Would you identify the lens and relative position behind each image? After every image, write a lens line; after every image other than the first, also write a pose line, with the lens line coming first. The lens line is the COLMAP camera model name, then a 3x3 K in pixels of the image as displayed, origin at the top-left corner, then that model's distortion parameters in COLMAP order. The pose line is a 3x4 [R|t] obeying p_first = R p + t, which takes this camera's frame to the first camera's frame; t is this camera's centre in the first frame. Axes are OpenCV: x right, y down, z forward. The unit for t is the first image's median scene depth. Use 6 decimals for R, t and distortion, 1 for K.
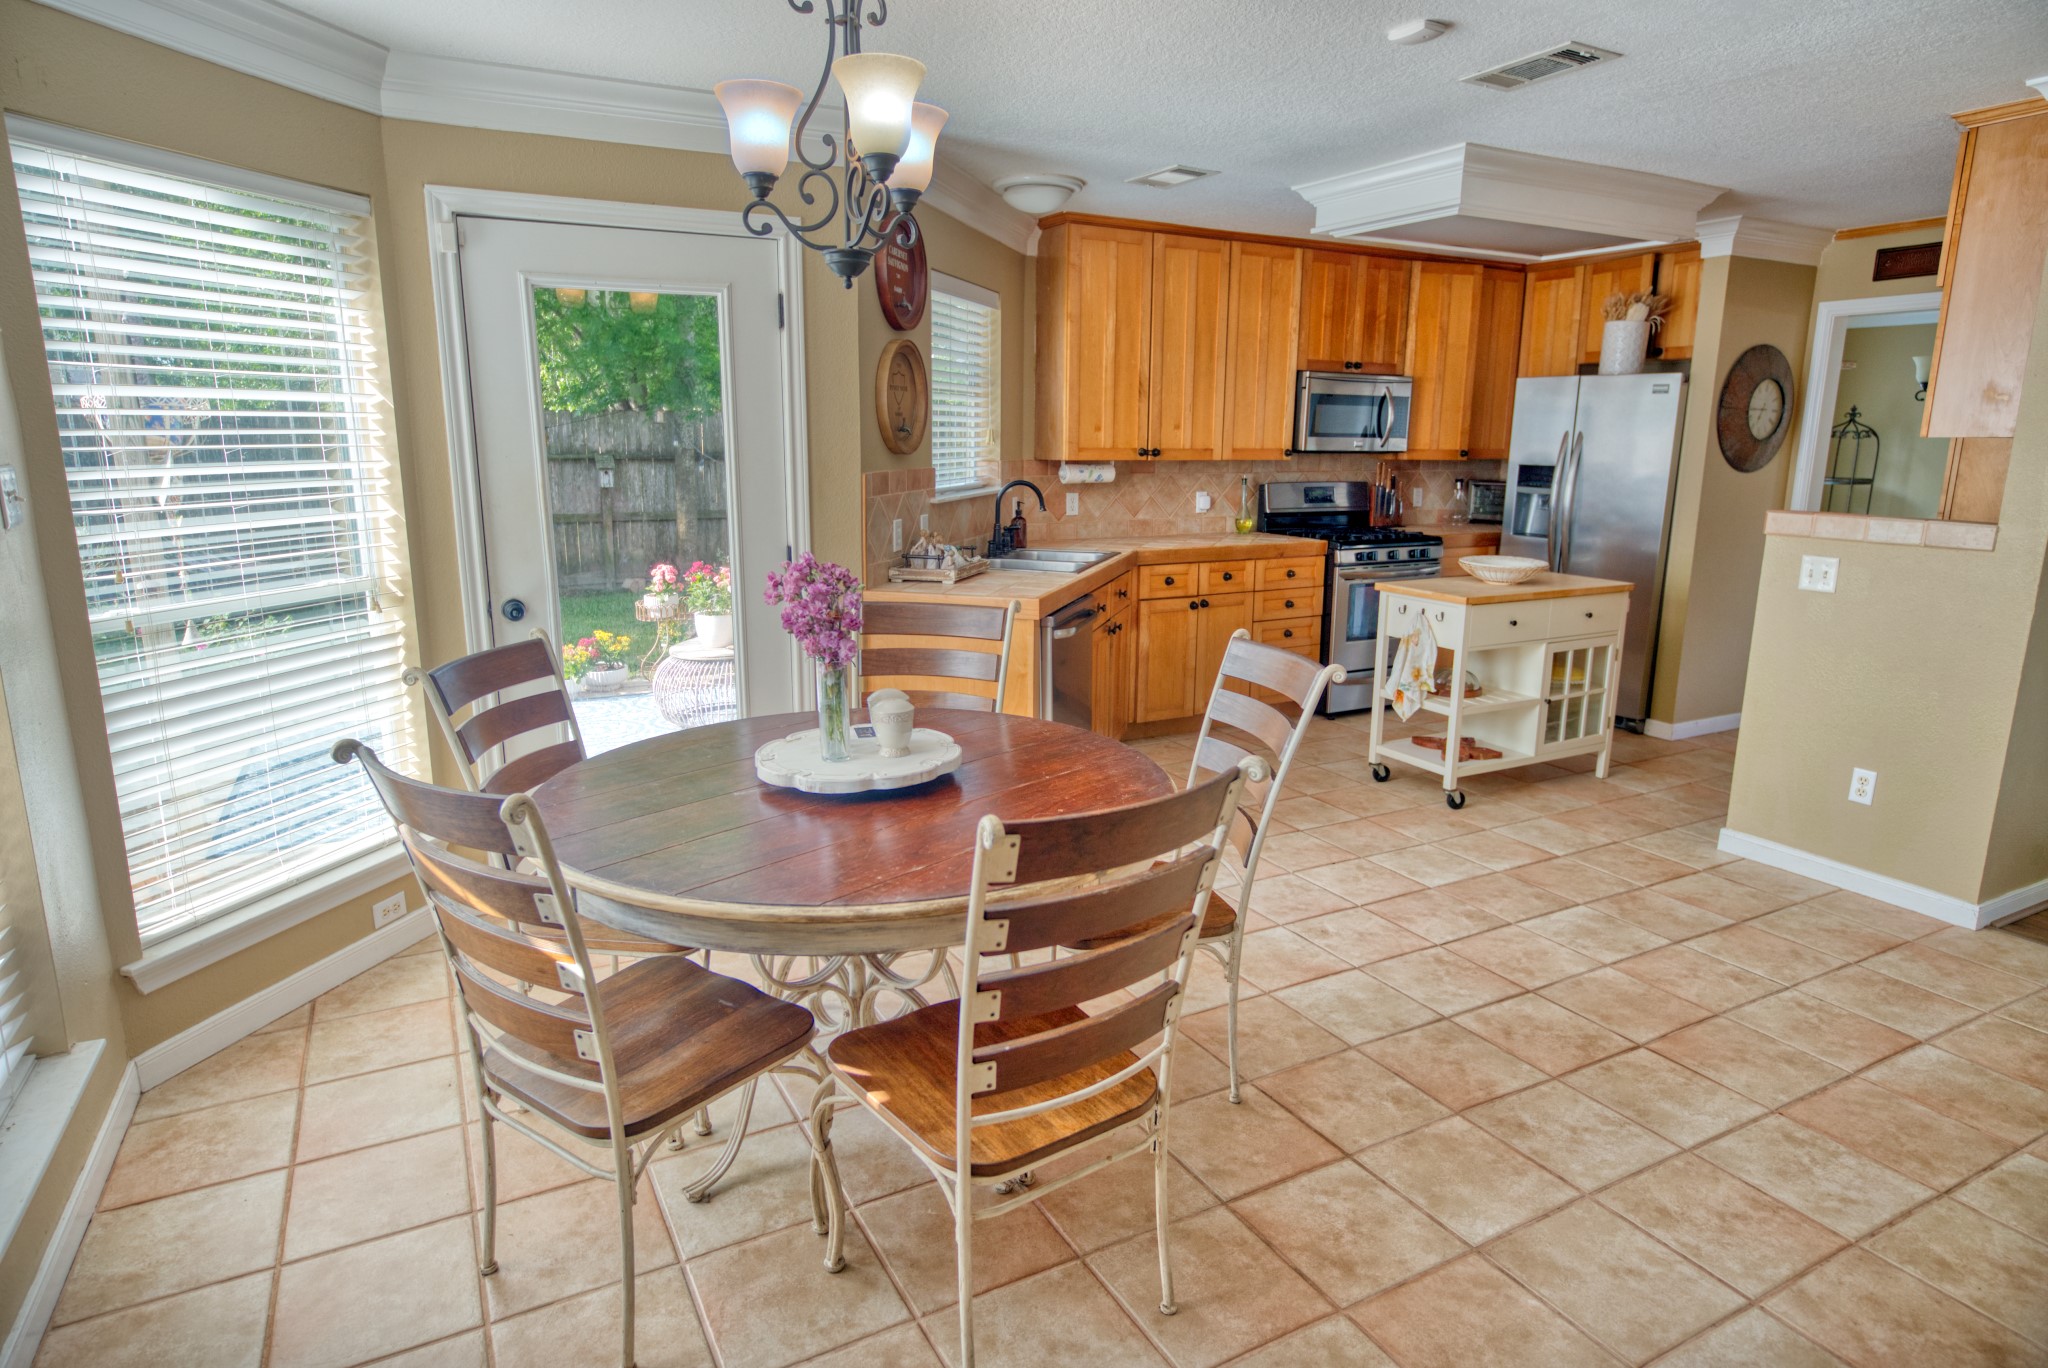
lens RADIAL K [[1157.9, 0, 1023.4], [0, 1157.9, 684.2], [0, 0, 1]] dist [-0.033026, 0.017222]
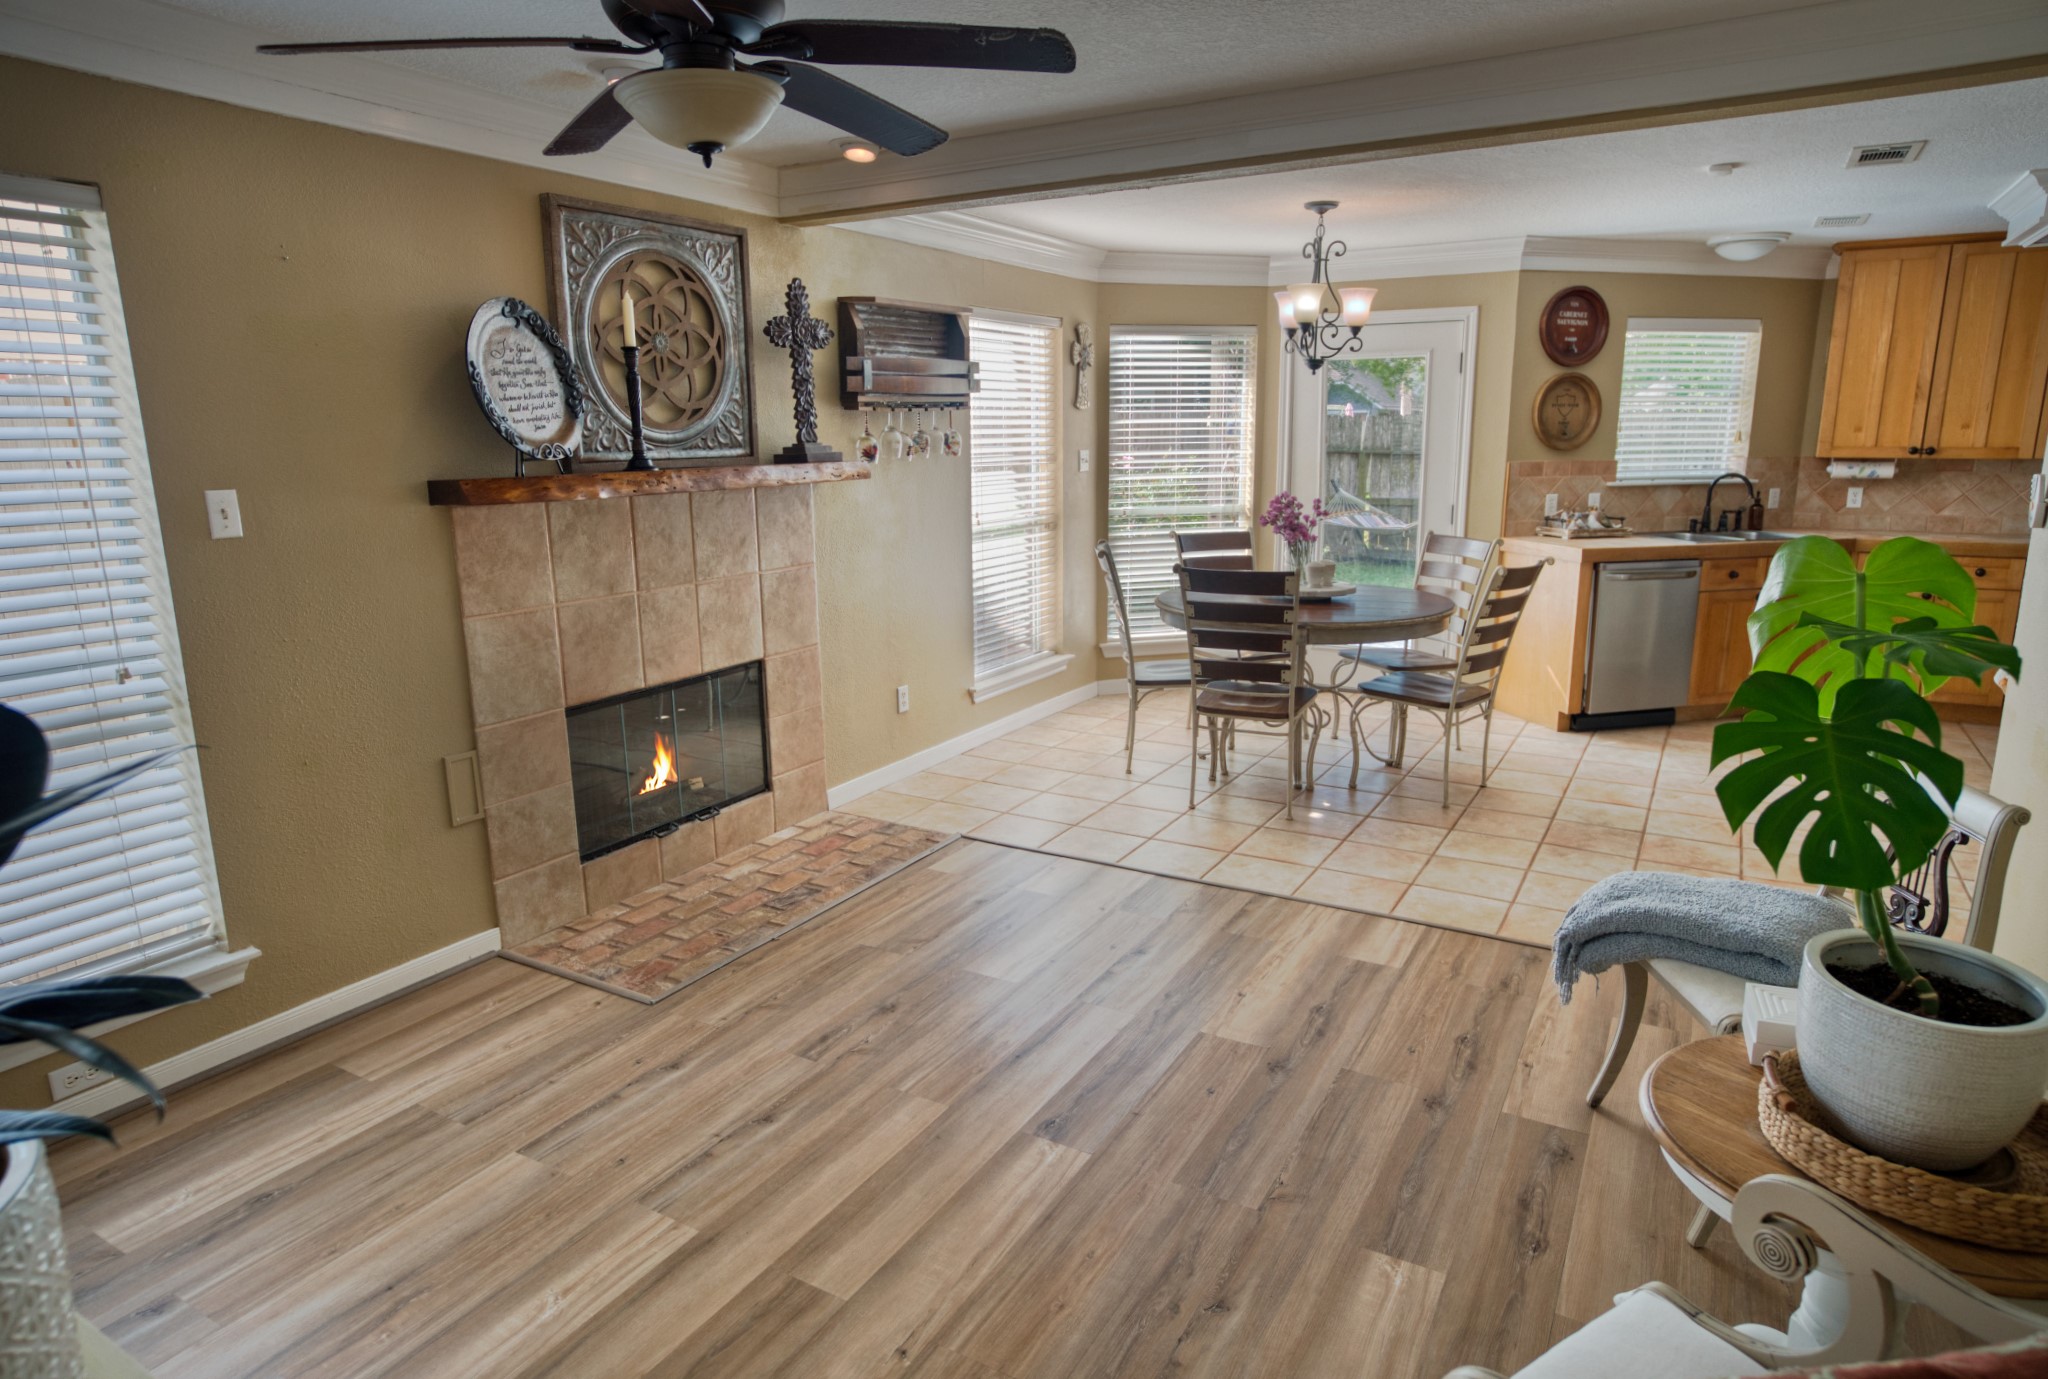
lens RADIAL K [[1157.9, 0, 1041.2], [0, 1157.9, 683.9], [0, 0, 1]] dist [-0.033026, 0.017222]
pose [[0.521872, 0.170006, -0.835911, 0.603106], [-0.169836, 0.981028, 0.093489, 0.050439], [0.835946, 0.093178, 0.540844, -0.232393]]
